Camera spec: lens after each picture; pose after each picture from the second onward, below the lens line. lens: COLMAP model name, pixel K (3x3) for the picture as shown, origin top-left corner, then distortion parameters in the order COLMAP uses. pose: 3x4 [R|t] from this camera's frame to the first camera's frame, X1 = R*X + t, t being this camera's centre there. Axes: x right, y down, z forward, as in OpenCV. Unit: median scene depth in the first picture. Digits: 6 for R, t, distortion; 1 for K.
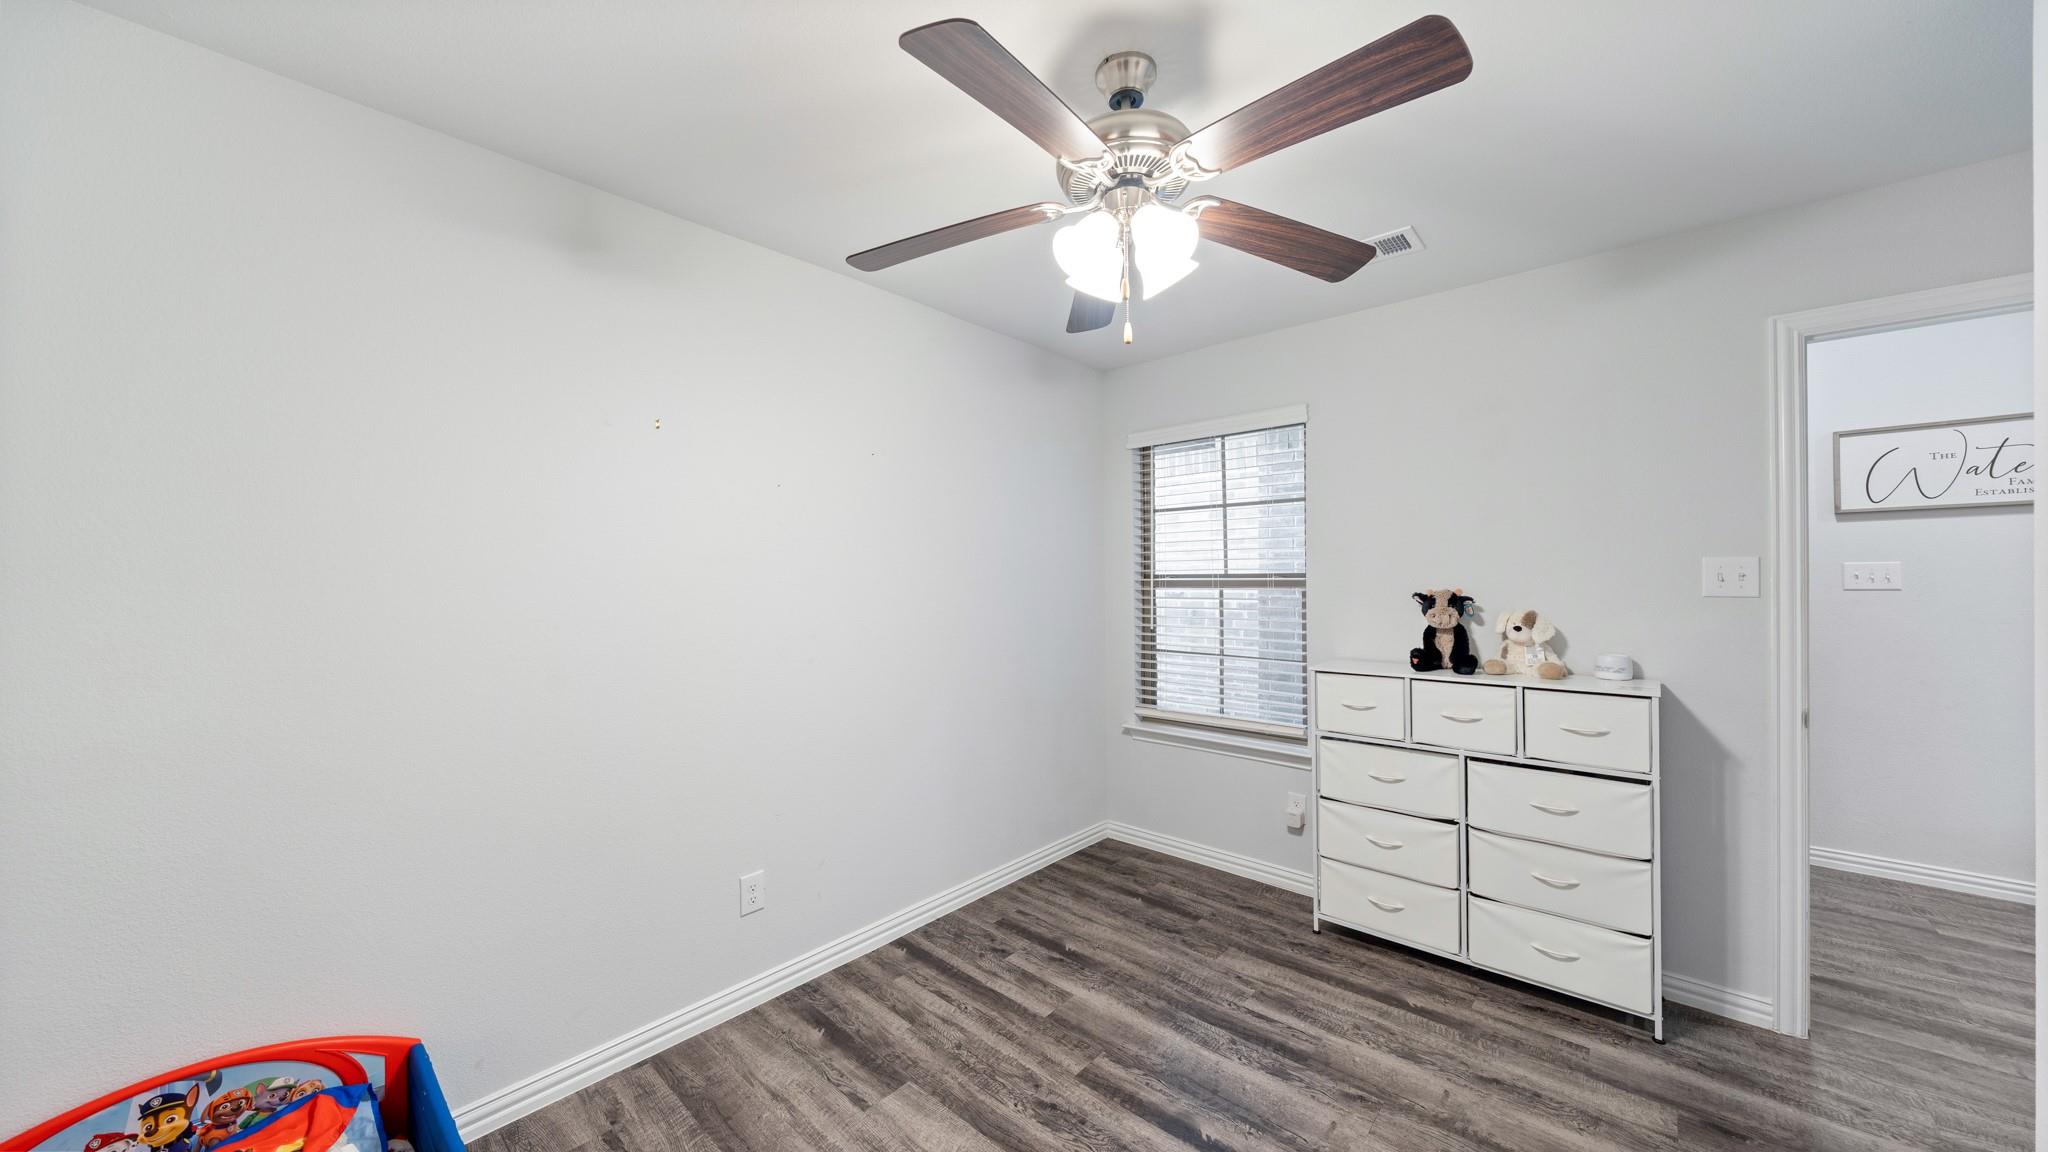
lens RADIAL K [[708.0, 0, 1032.9], [0, 708.0, 573.9], [0, 0, 1]] dist [-0.008510, 0.000189]
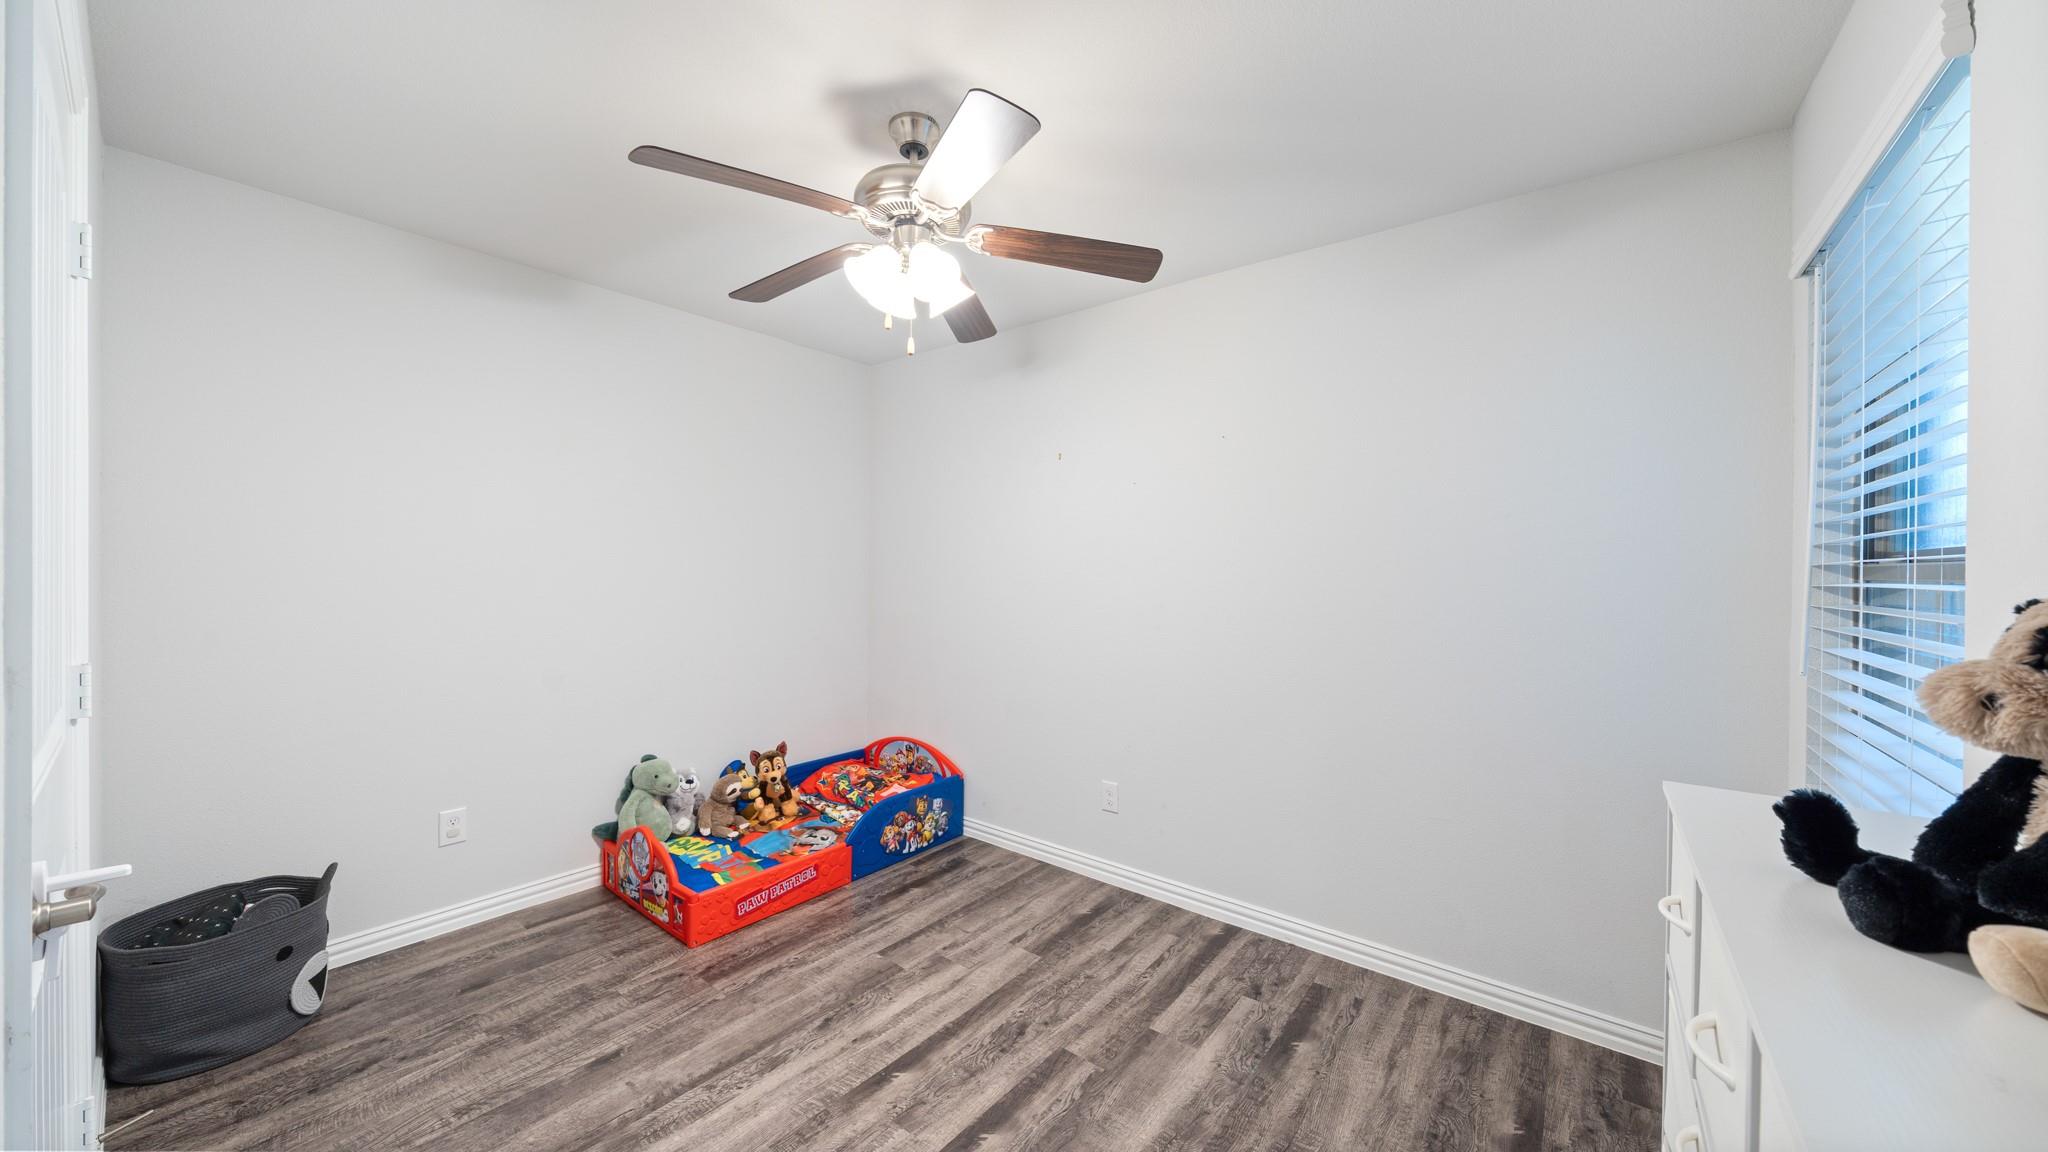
lens RADIAL K [[708.0, 0, 1031.1], [0, 708.0, 574.1], [0, 0, 1]] dist [-0.008510, 0.000189]
pose [[0.063247, 0.016787, -0.997857, 0.922703], [-0.016249, 0.999743, 0.015789, 0.011806], [0.997866, 0.015215, 0.063503, 0.764395]]
